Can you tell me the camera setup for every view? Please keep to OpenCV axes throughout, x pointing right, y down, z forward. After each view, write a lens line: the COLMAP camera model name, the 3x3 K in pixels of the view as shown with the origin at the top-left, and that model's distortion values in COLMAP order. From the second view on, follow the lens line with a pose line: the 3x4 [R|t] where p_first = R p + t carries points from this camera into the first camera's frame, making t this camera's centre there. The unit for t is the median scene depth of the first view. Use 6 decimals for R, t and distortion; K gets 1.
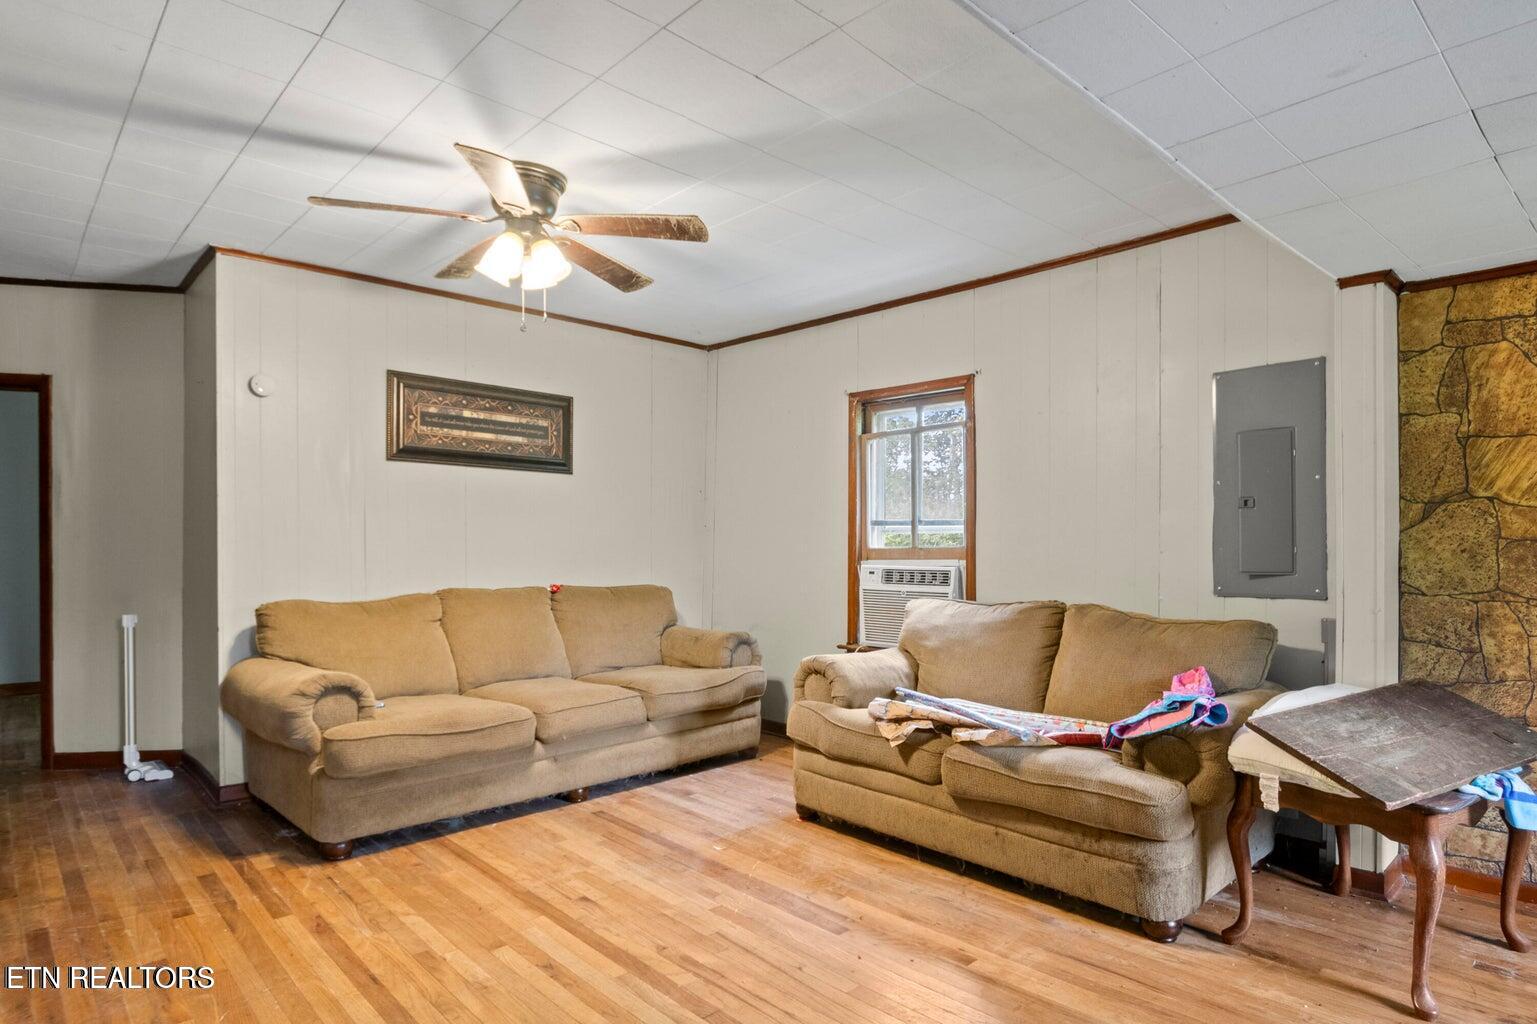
lens RADIAL K [[857.9, 0, 770.3], [0, 857.9, 545.9], [0, 0, 1]] dist [-0.007684, -0.001116]
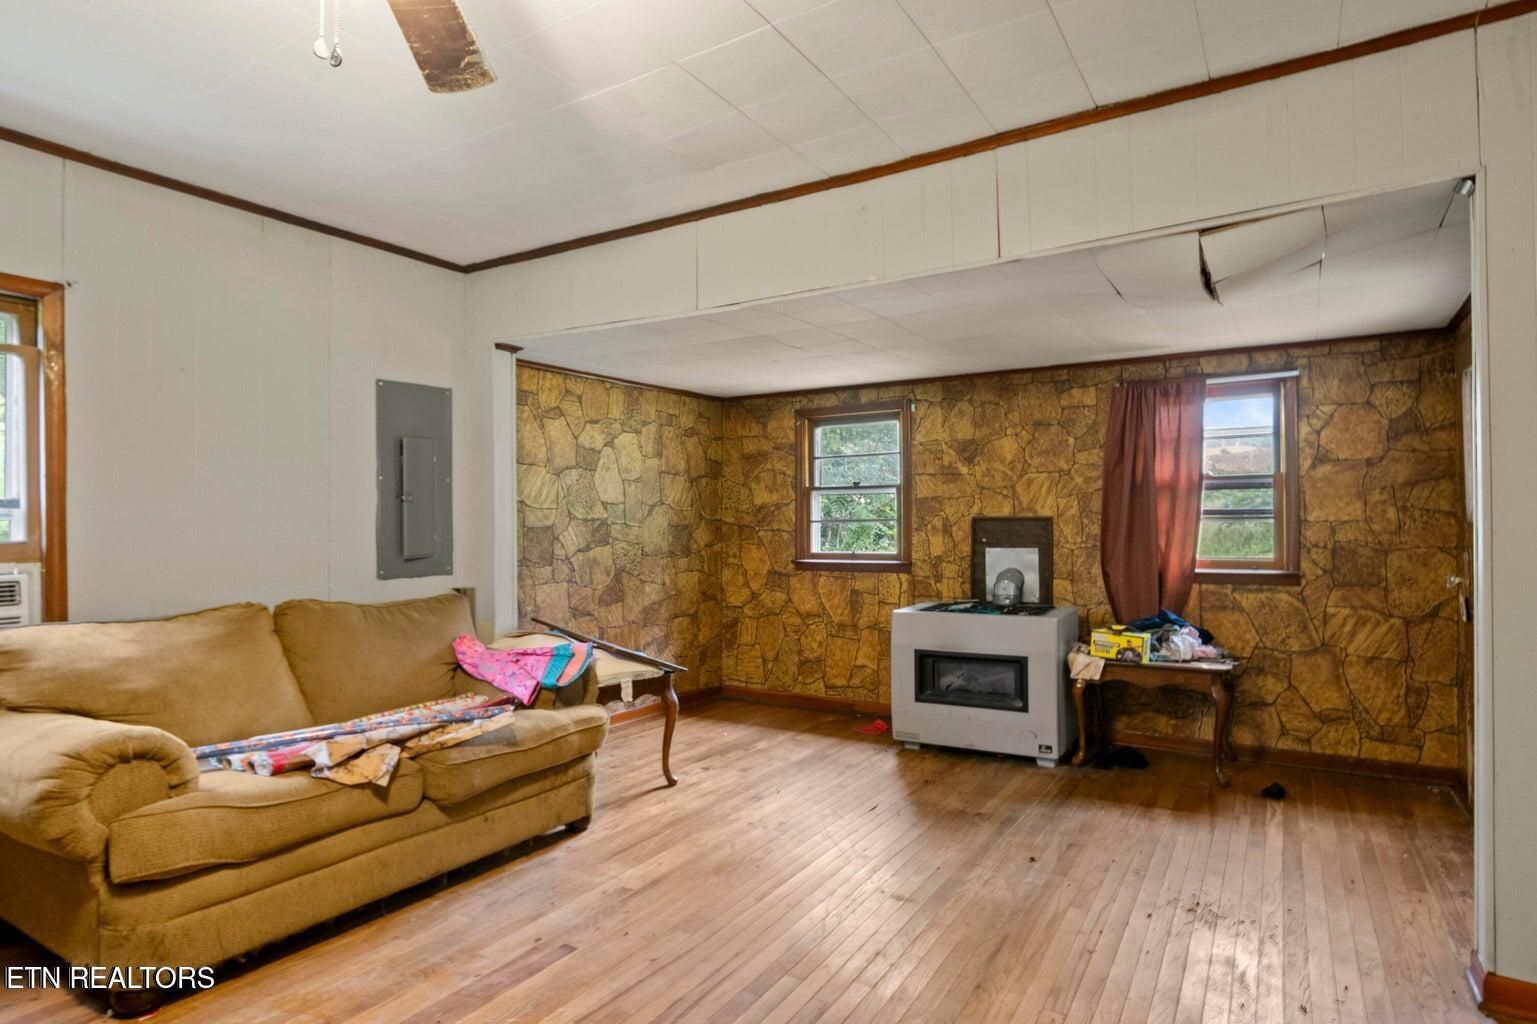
lens RADIAL K [[857.9, 0, 768.0], [0, 857.9, 515.9], [0, 0, 1]] dist [-0.007684, -0.001116]
pose [[-0.259367, 0.009104, 0.965736, -0.774250], [0.010344, 0.999924, -0.006649, -0.012938], [-0.965723, 0.008265, -0.259442, 0.902368]]
